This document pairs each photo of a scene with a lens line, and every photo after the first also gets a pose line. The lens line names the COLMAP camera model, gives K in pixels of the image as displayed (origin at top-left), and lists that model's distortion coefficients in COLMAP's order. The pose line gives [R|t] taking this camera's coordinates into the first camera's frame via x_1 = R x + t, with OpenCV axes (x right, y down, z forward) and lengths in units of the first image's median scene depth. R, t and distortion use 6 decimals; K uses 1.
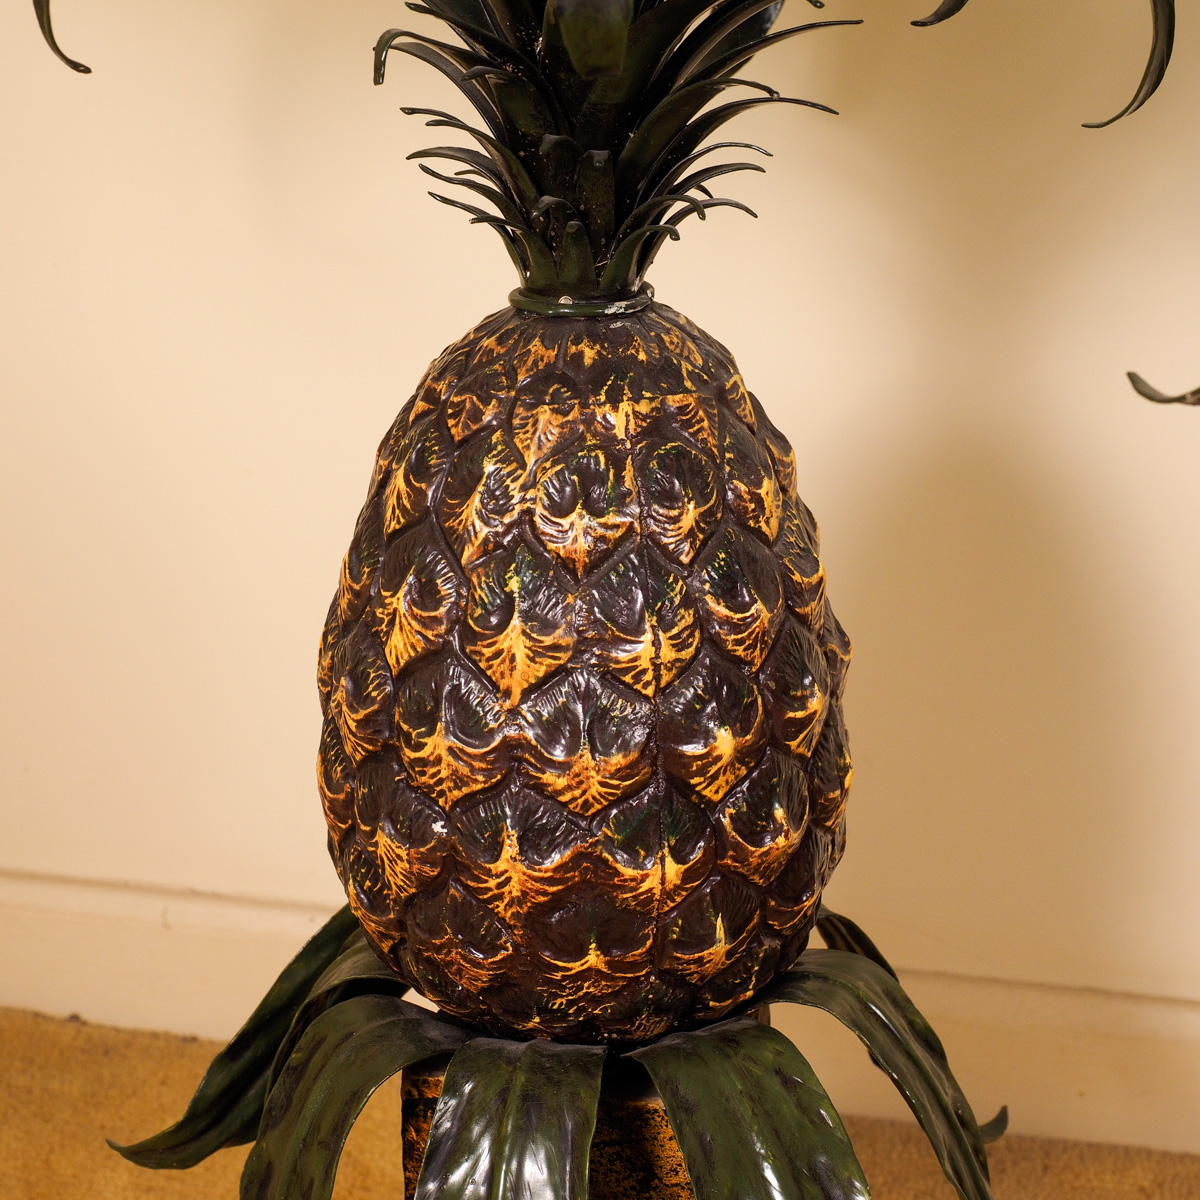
lens RADIAL K [[2987.8, 0, 579.0], [0, 2987.8, 560.2], [0, 0, 1]] dist [0.001453, 0.000000]
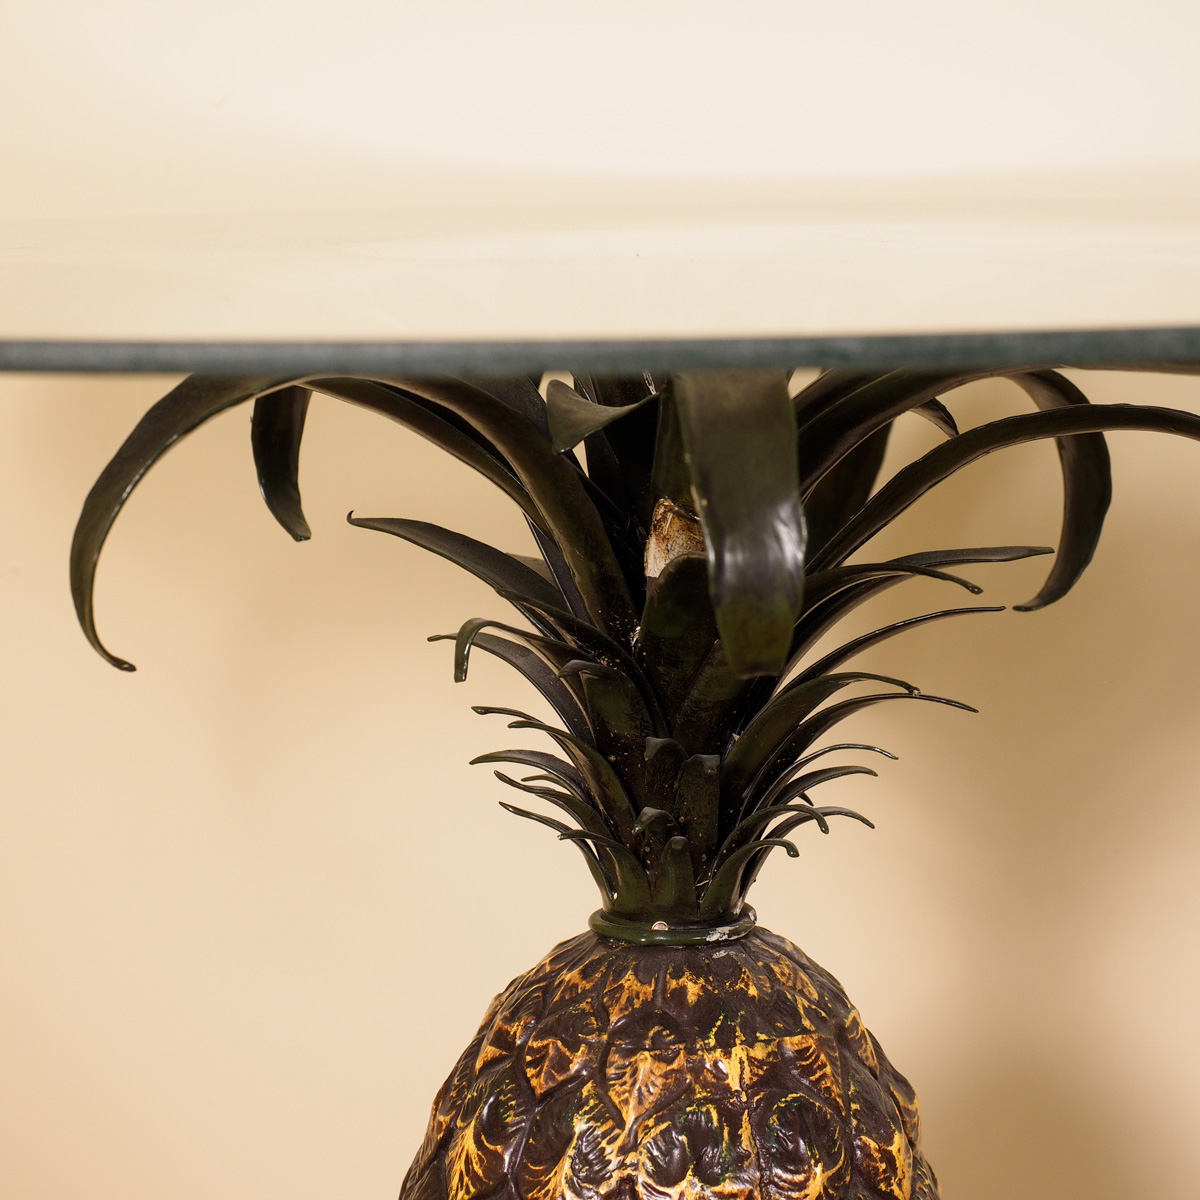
lens RADIAL K [[2987.8, 0, 625.2], [0, 2987.8, 550.2], [0, 0, 1]] dist [0.001453, 0.000000]
pose [[0.997601, -0.001979, 0.069195, -0.074625], [0.015276, 0.981243, -0.192168, -0.027937], [-0.067517, 0.192764, 0.978920, 0.134715]]
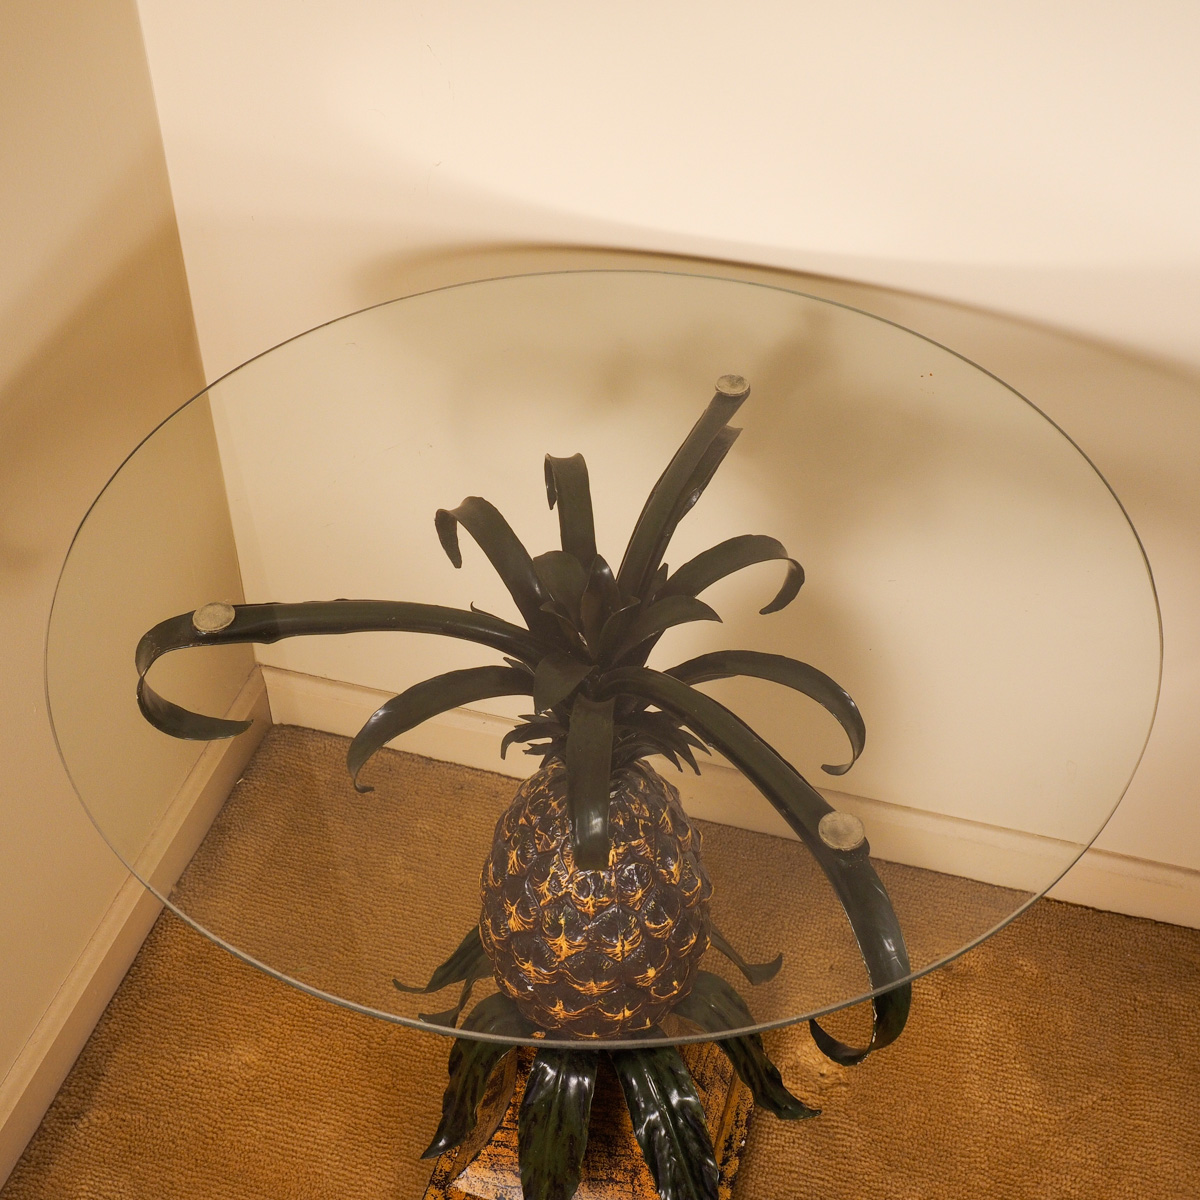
lens RADIAL K [[1649.5, 0, 606.1], [0, 1649.5, 593.4], [0, 0, 1]] dist [-0.011608, 0.000000]
pose [[0.999260, 0.034269, -0.017444, 0.025276], [-0.024478, 0.916731, 0.398755, -0.719239], [0.029657, -0.398033, 0.916892, -0.070341]]
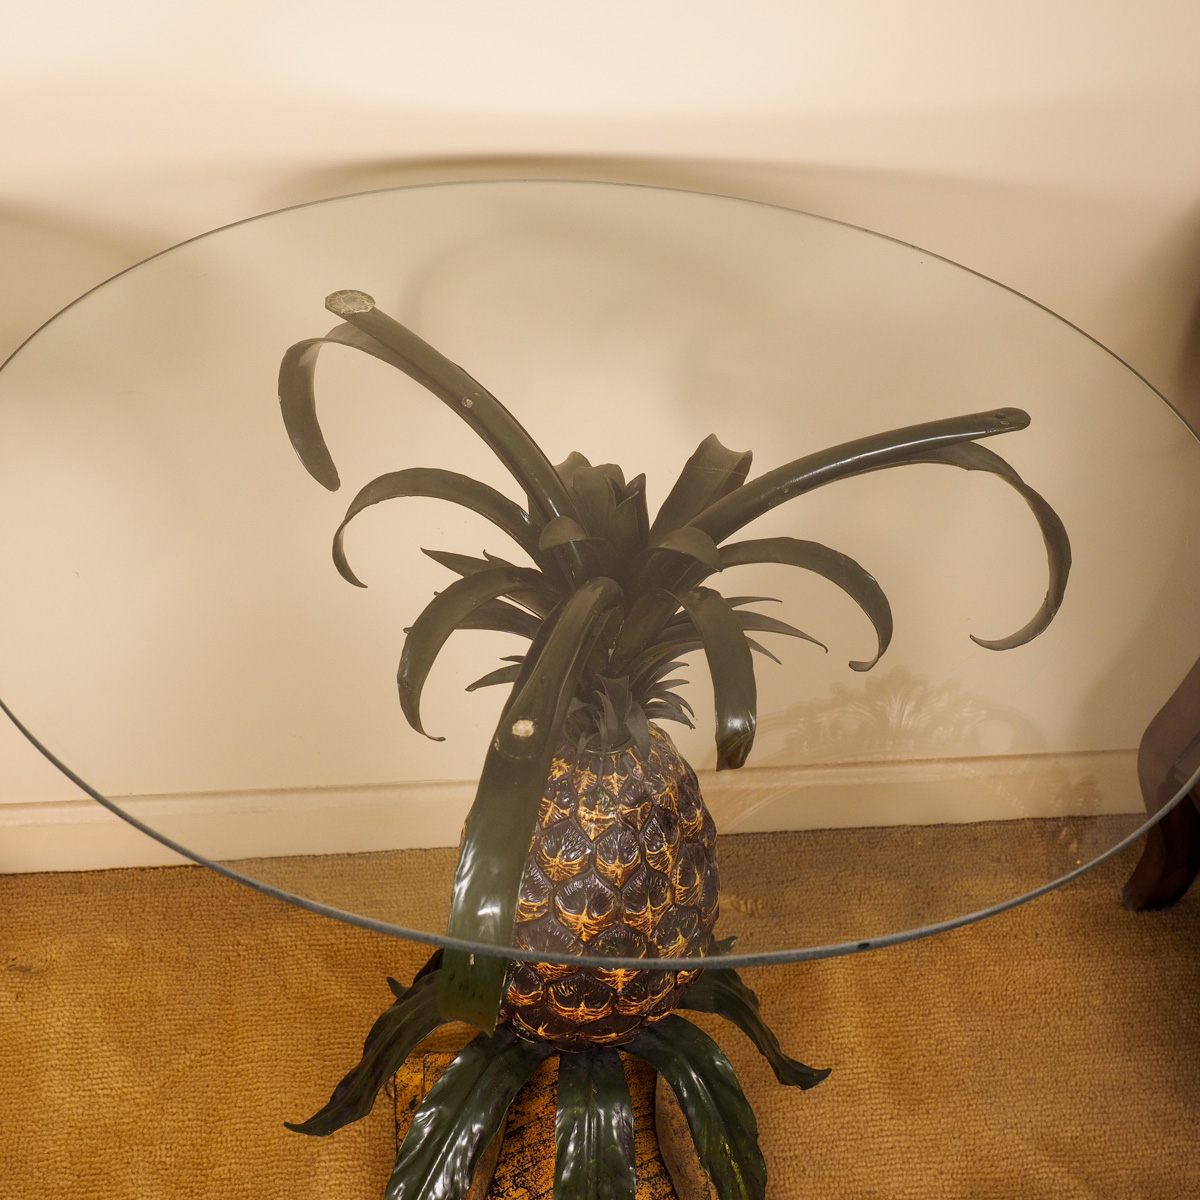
lens RADIAL K [[1820.6, 0, 596.9], [0, 1820.6, 600.9], [0, 0, 1]] dist [0.009799, 0.000000]
pose [[0.936977, -0.167038, 0.306874, 0.412510], [0.060762, 0.942832, 0.327681, -0.498095], [-0.344066, -0.288384, 0.893562, -0.198556]]
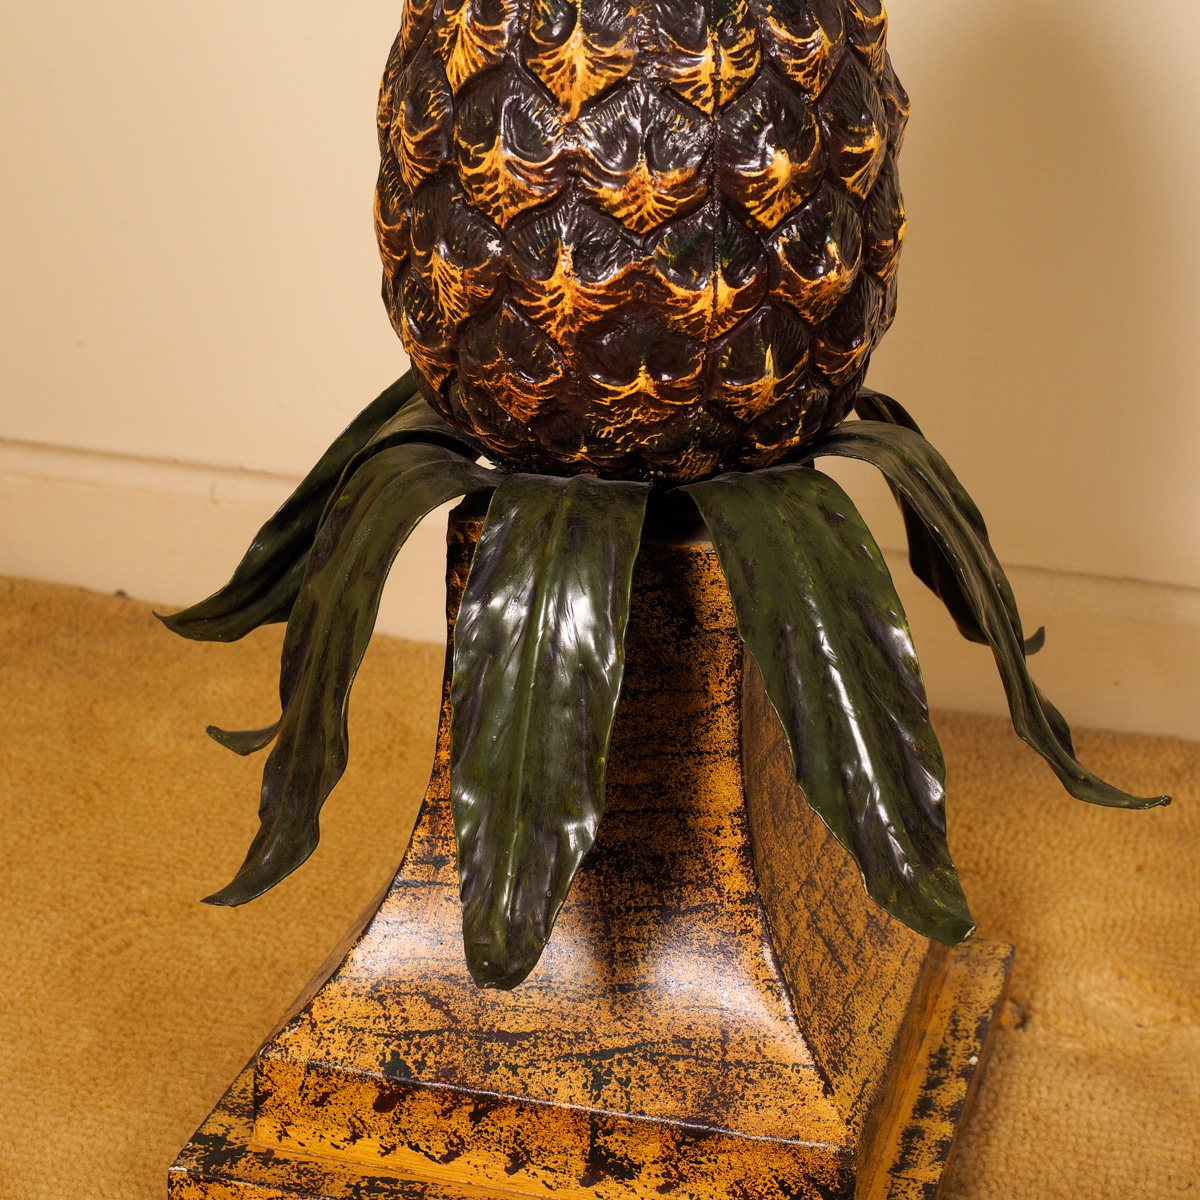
lens RADIAL K [[2987.8, 0, 615.8], [0, 2987.8, 544.5], [0, 0, 1]] dist [0.001453, 0.000000]
pose [[0.999396, 0.034665, -0.002421, 0.000060], [-0.034521, 0.998397, 0.044851, 0.143242], [0.003972, -0.044740, 0.998991, -0.009538]]
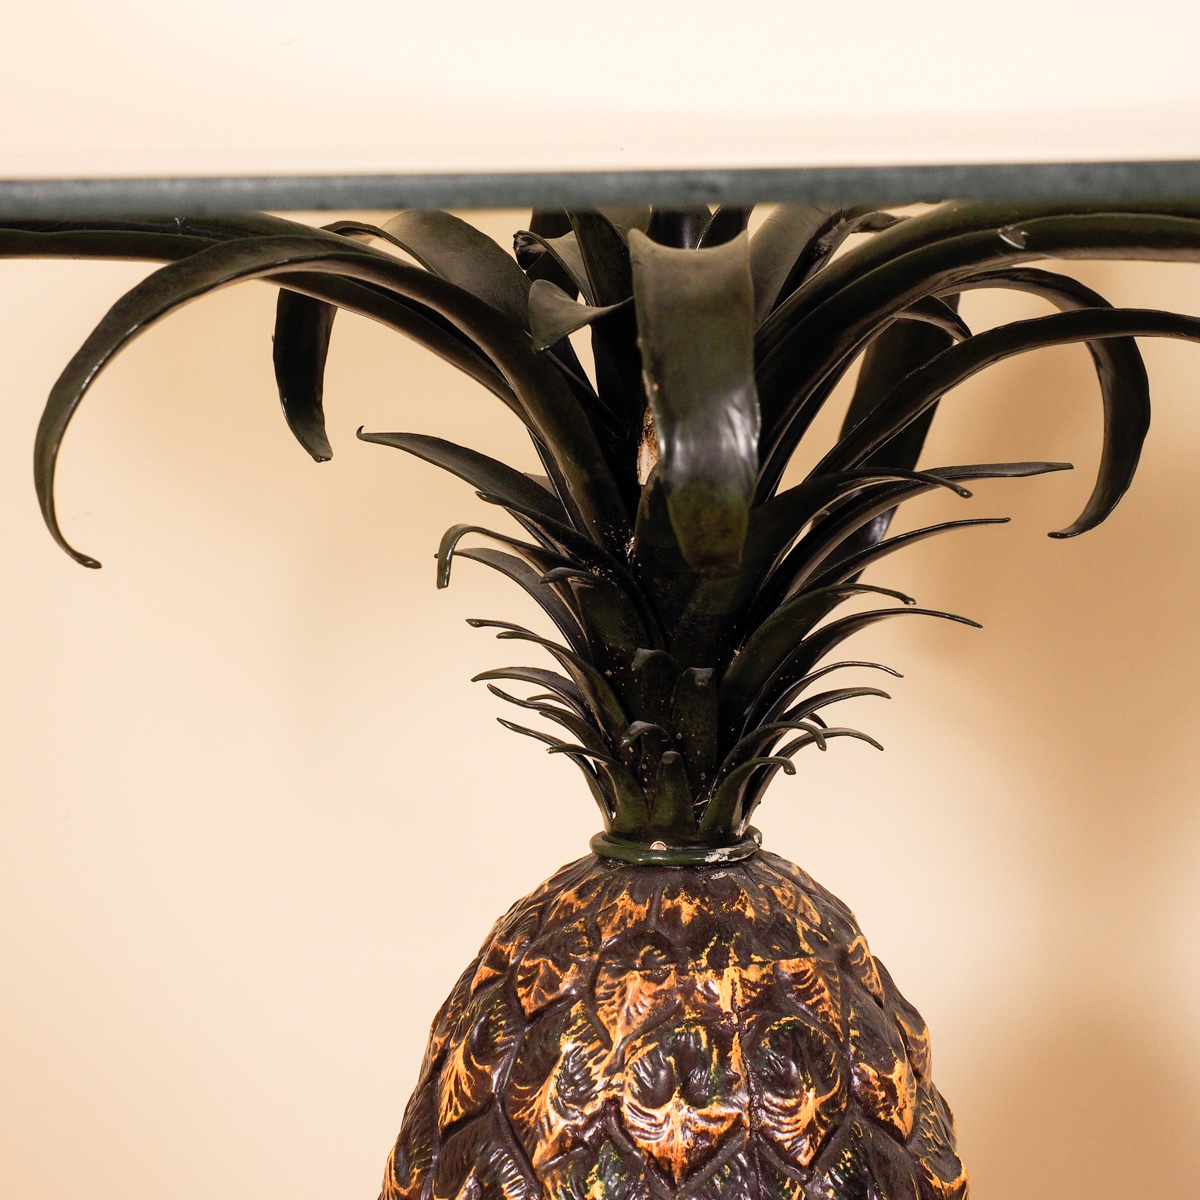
lens RADIAL K [[2987.8, 0, 645.2], [0, 2987.8, 567.4], [0, 0, 1]] dist [0.001453, 0.000000]
pose [[0.999951, 0.005157, 0.008492, -0.015891], [-0.003456, 0.981910, -0.189316, -0.004495], [-0.009315, 0.189277, 0.981880, 0.157236]]
